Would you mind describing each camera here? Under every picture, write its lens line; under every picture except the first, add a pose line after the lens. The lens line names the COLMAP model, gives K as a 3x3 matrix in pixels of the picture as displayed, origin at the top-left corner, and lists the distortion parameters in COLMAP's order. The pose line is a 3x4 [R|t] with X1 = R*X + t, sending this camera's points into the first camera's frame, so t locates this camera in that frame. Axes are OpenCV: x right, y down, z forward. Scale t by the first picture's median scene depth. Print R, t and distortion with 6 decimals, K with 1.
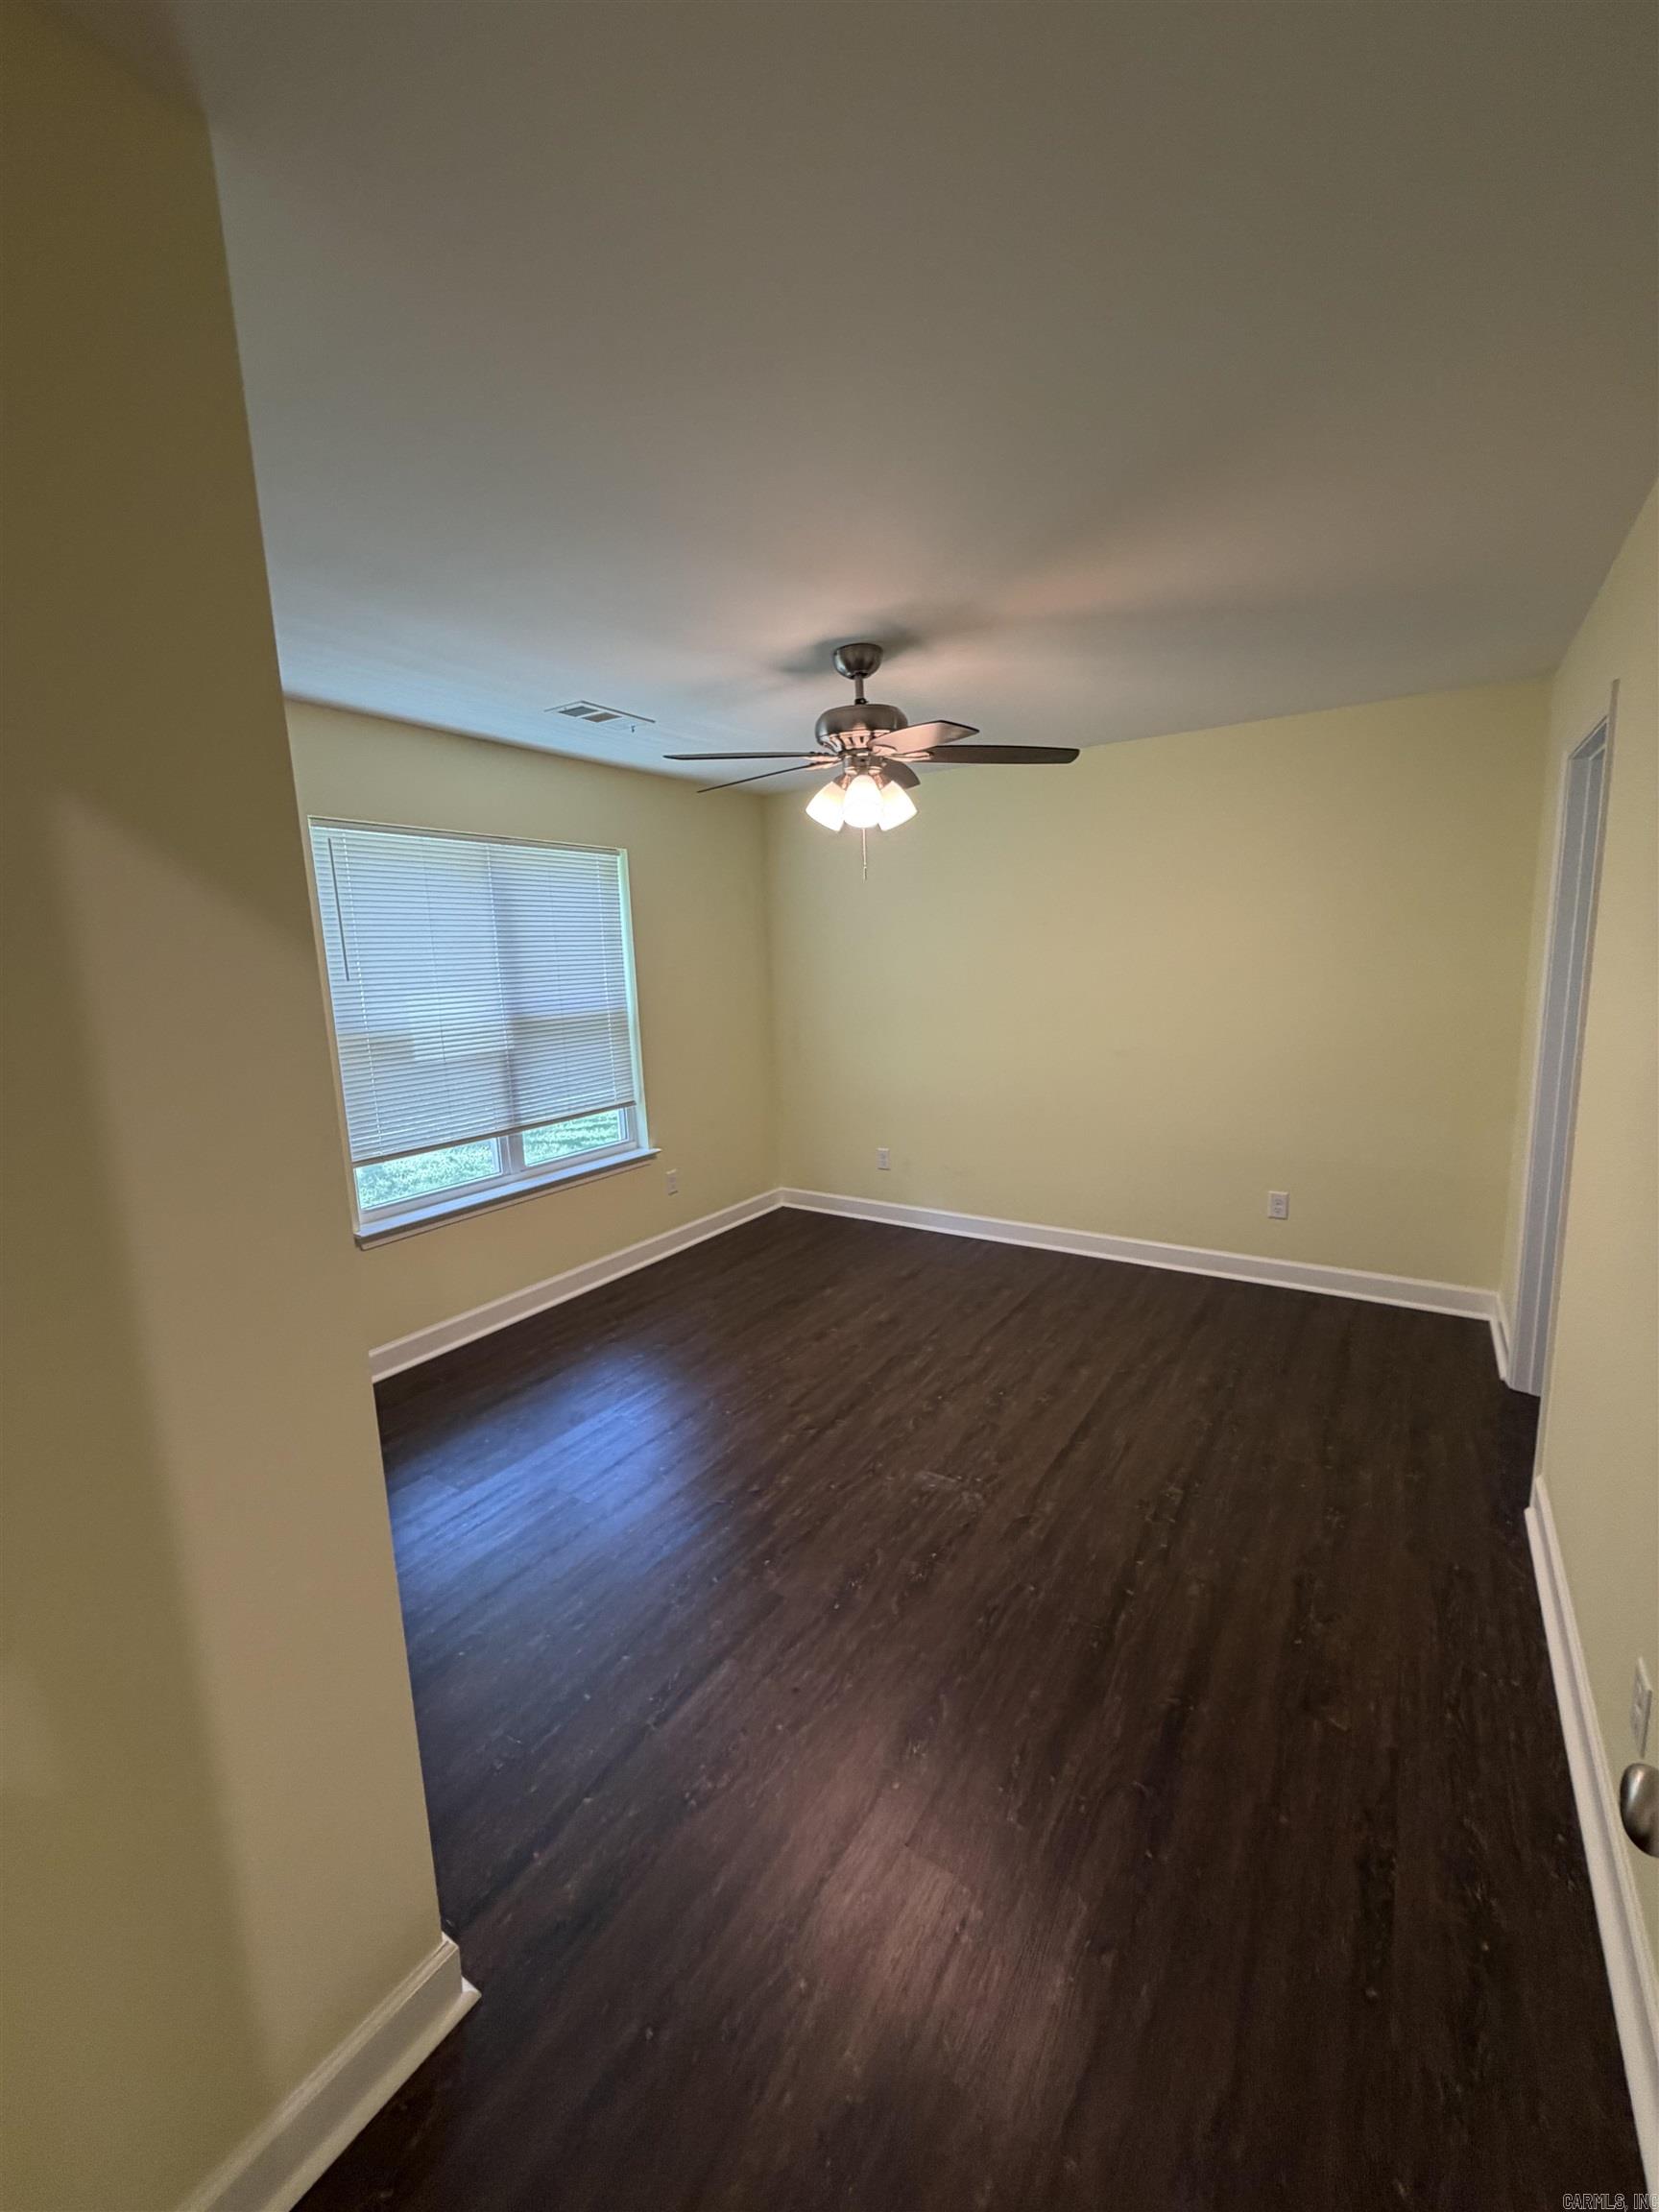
lens RADIAL K [[883.0, 0, 828.4], [0, 883.0, 1097.8], [0, 0, 1]] dist [0.001907, 0.000020]
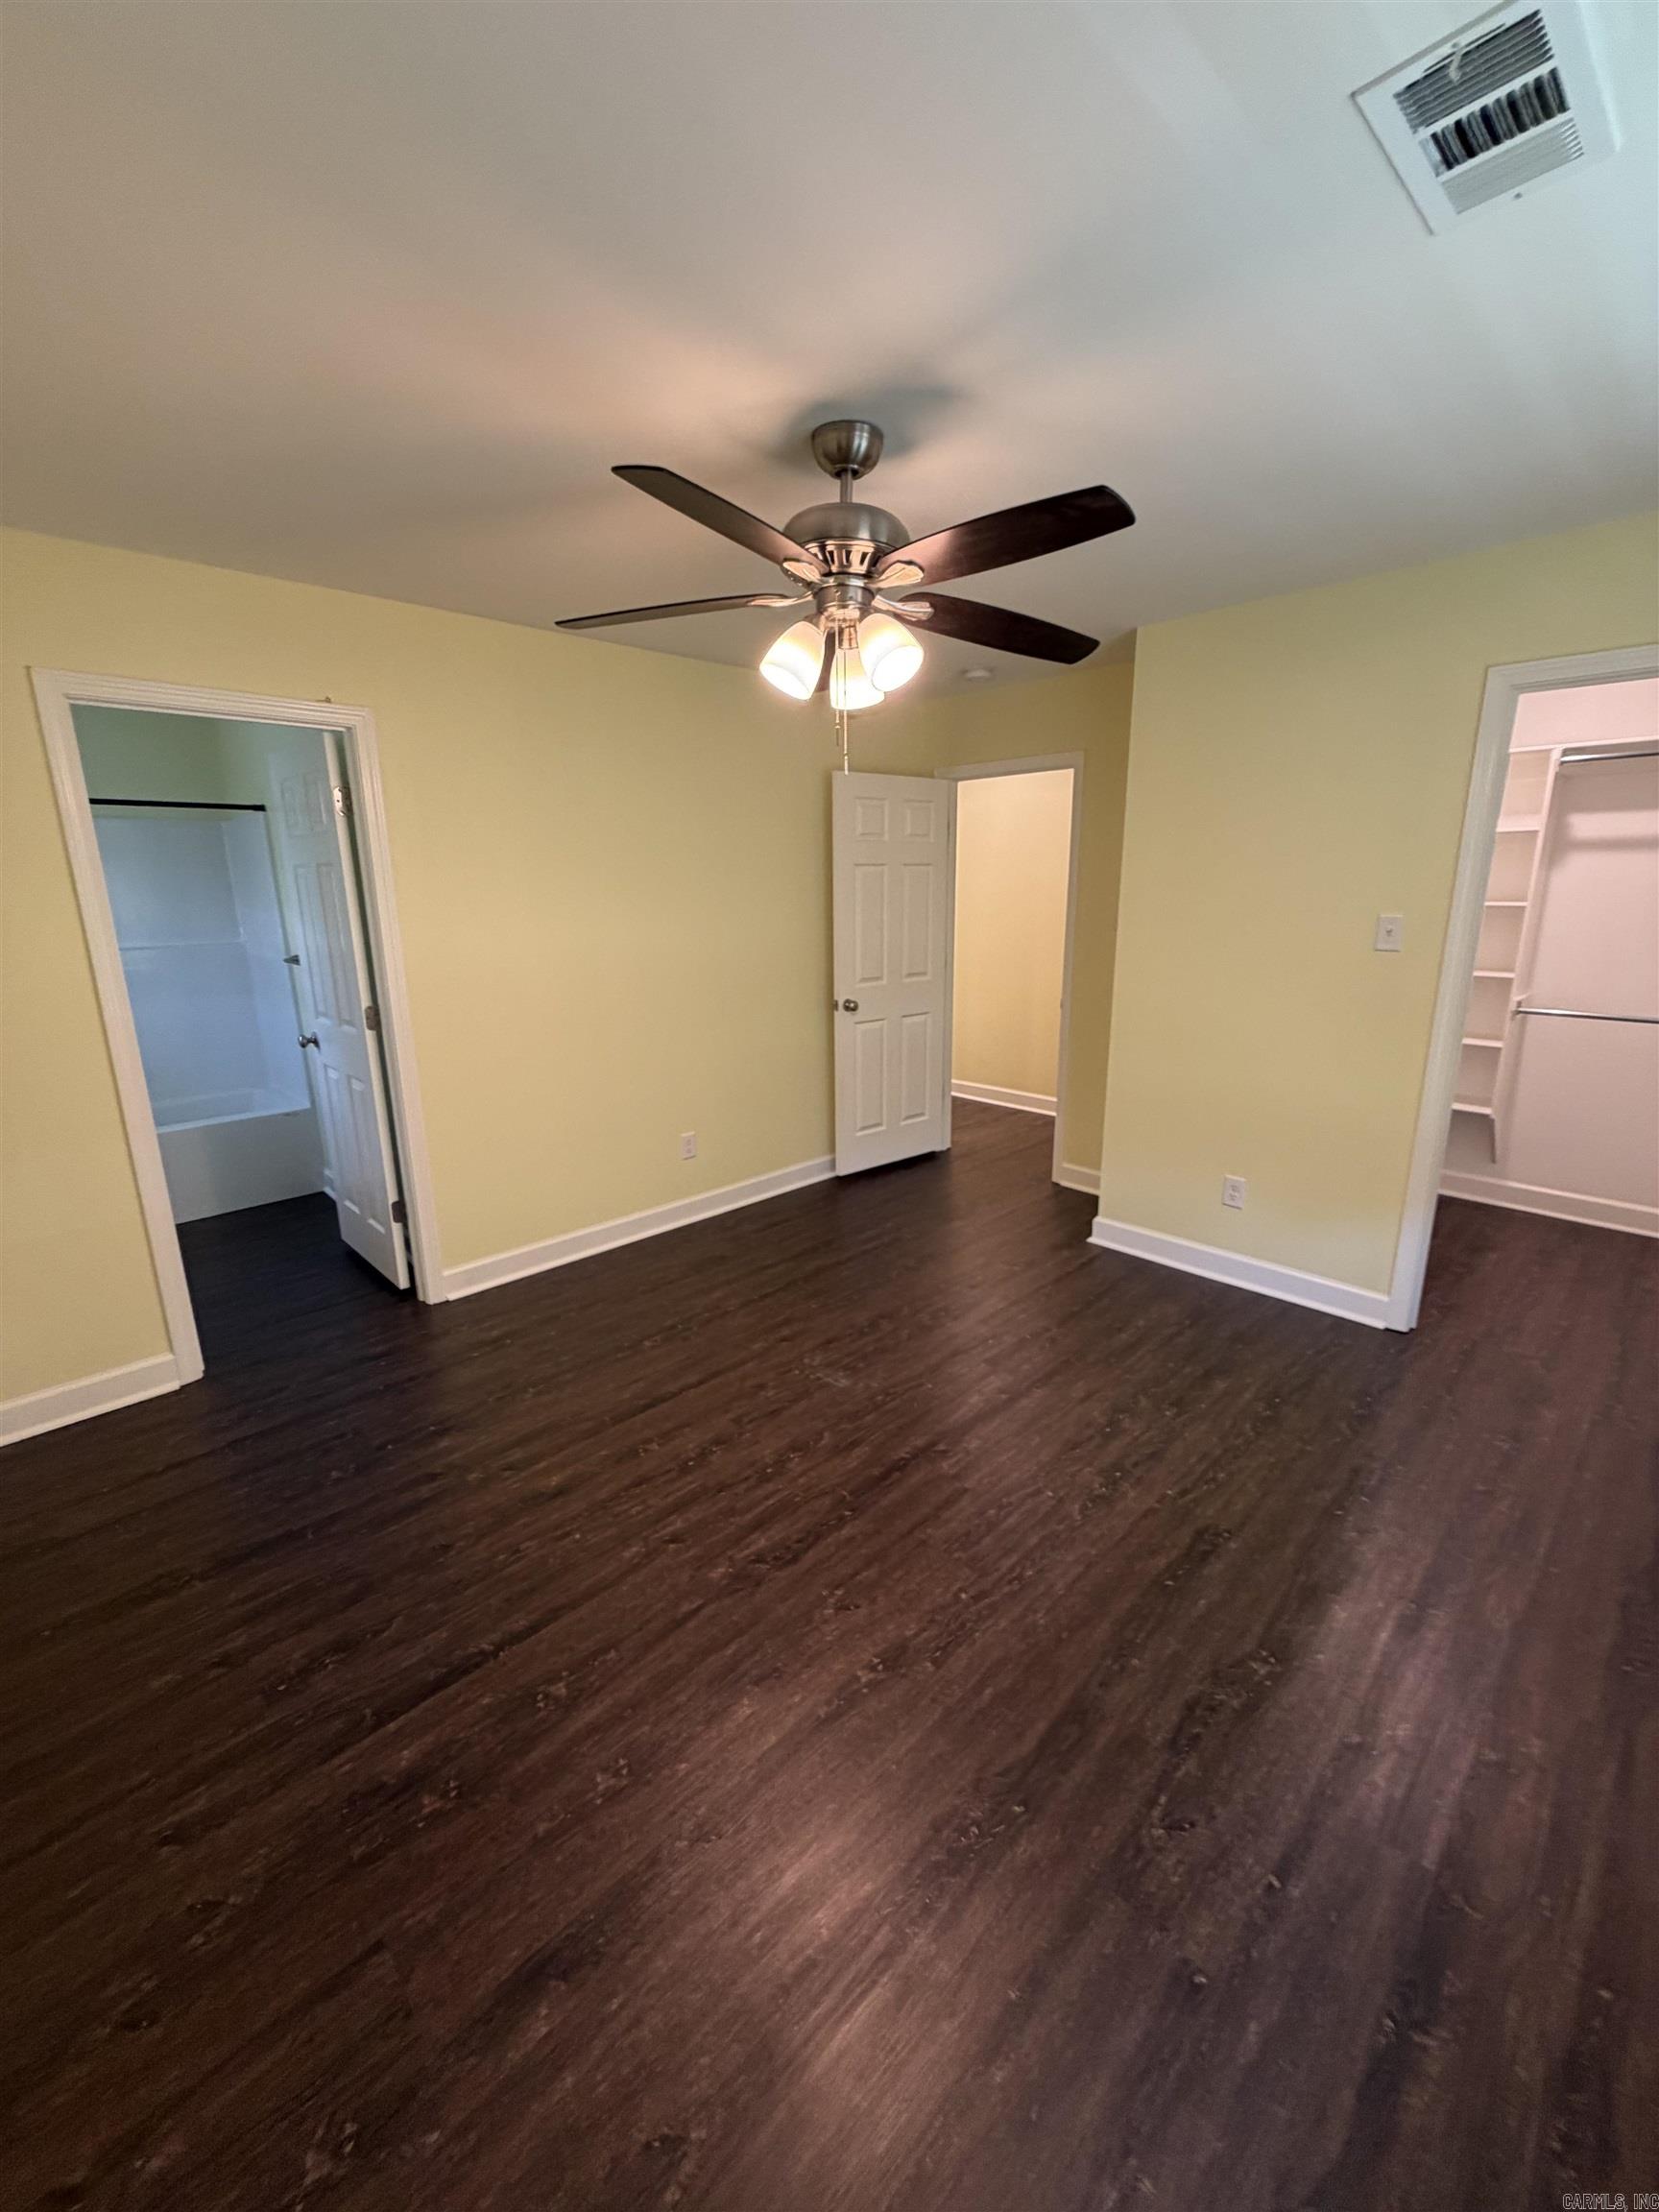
lens RADIAL K [[883.0, 0, 828.4], [0, 883.0, 1097.8], [0, 0, 1]] dist [0.001907, 0.000020]
pose [[-0.974198, -0.006491, 0.225600, -0.098371], [0.082004, 0.921091, 0.380615, -0.255249], [-0.210268, 0.389294, -0.896793, 1.594623]]
